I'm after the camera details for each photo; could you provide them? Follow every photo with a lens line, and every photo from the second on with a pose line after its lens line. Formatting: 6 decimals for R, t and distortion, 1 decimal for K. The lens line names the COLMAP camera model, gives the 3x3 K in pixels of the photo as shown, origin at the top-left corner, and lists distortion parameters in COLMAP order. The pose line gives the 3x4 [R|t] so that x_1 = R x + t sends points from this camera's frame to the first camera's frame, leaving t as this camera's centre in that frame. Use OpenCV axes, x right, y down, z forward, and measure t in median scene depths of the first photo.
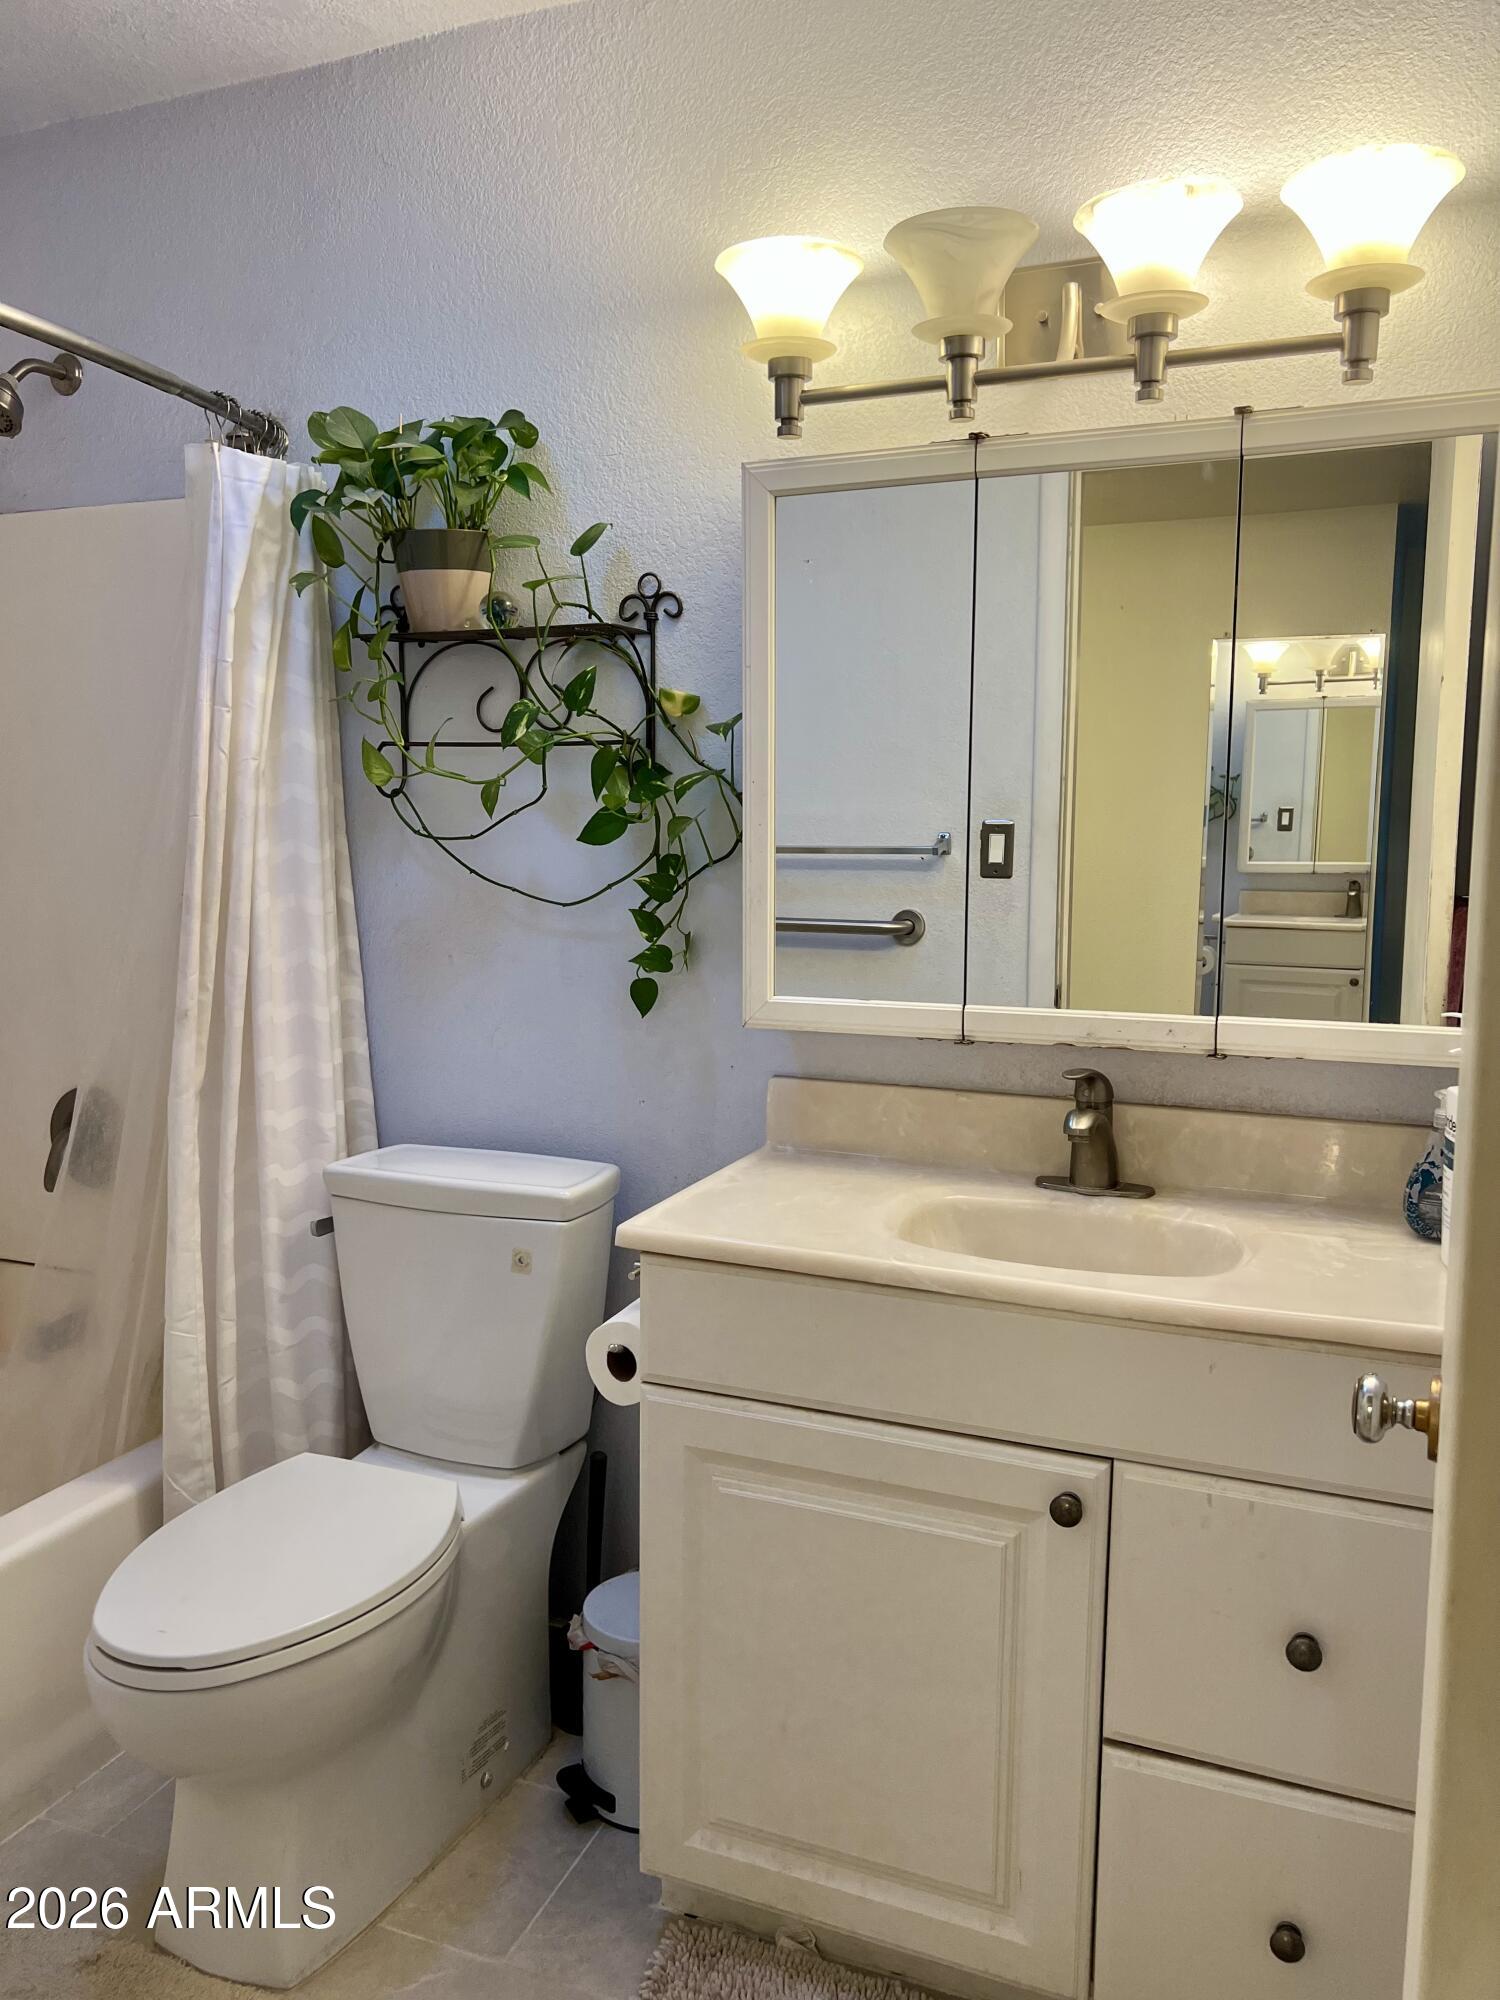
lens RADIAL K [[1562.8, 0, 744.8], [0, 1562.8, 1013.2], [0, 0, 1]] dist [0.091082, -0.118289]
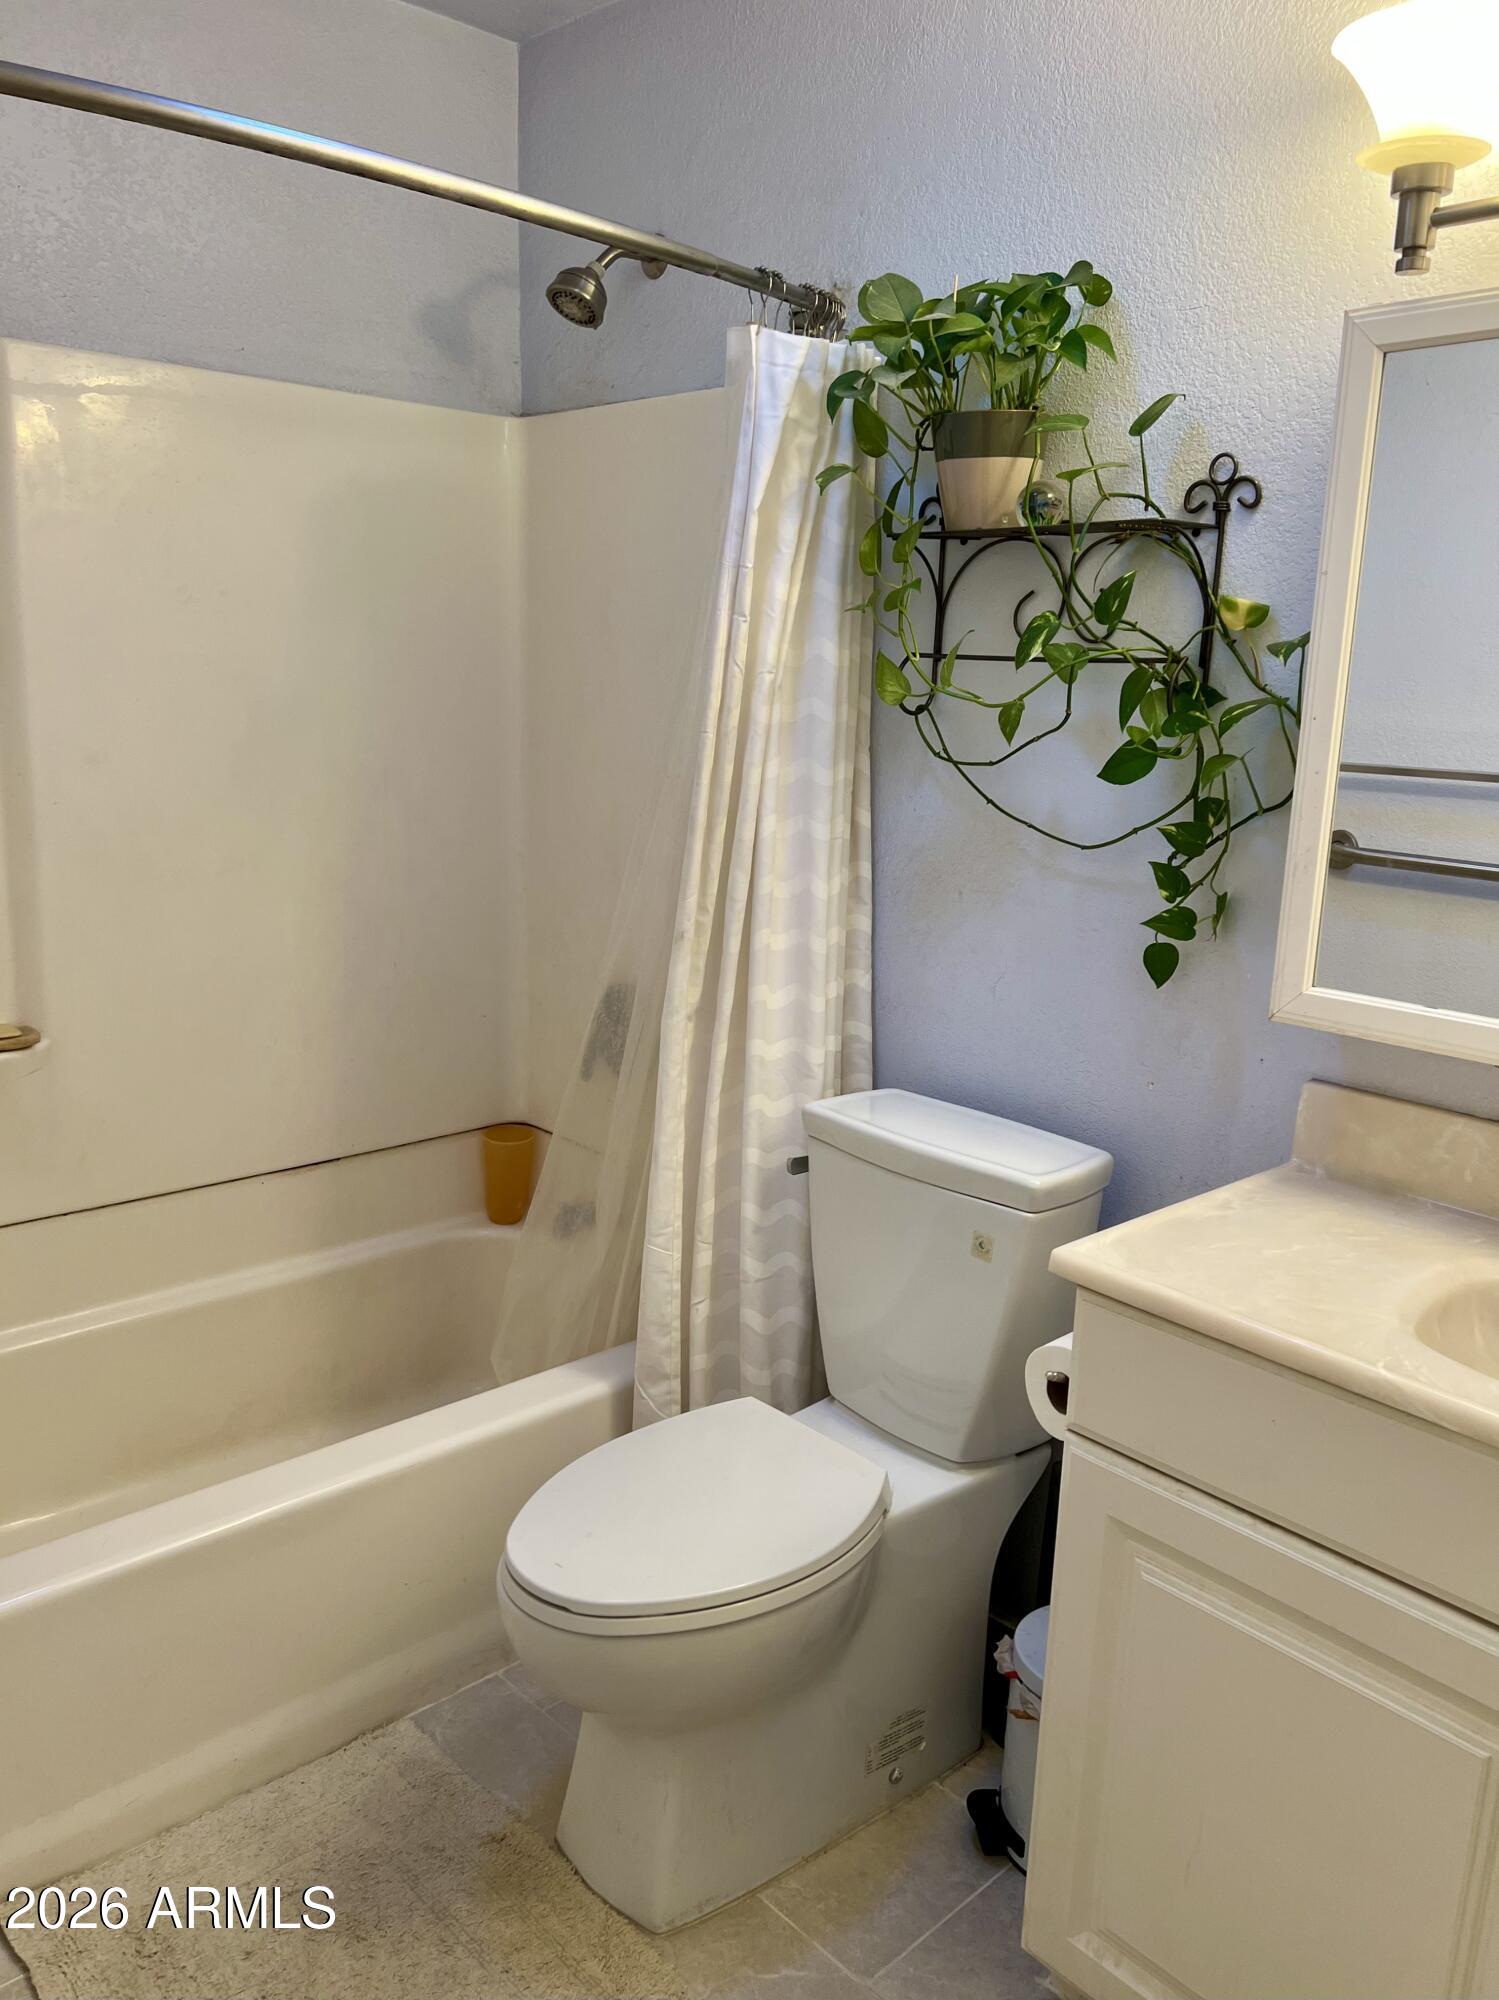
lens RADIAL K [[1562.8, 0, 744.3], [0, 1562.8, 1013.2], [0, 0, 1]] dist [0.091082, -0.118289]
pose [[0.905456, 0.119158, -0.407370, 0.082942], [-0.083387, 0.991019, 0.104535, -0.055825], [0.416168, -0.060683, 0.907261, 0.129036]]
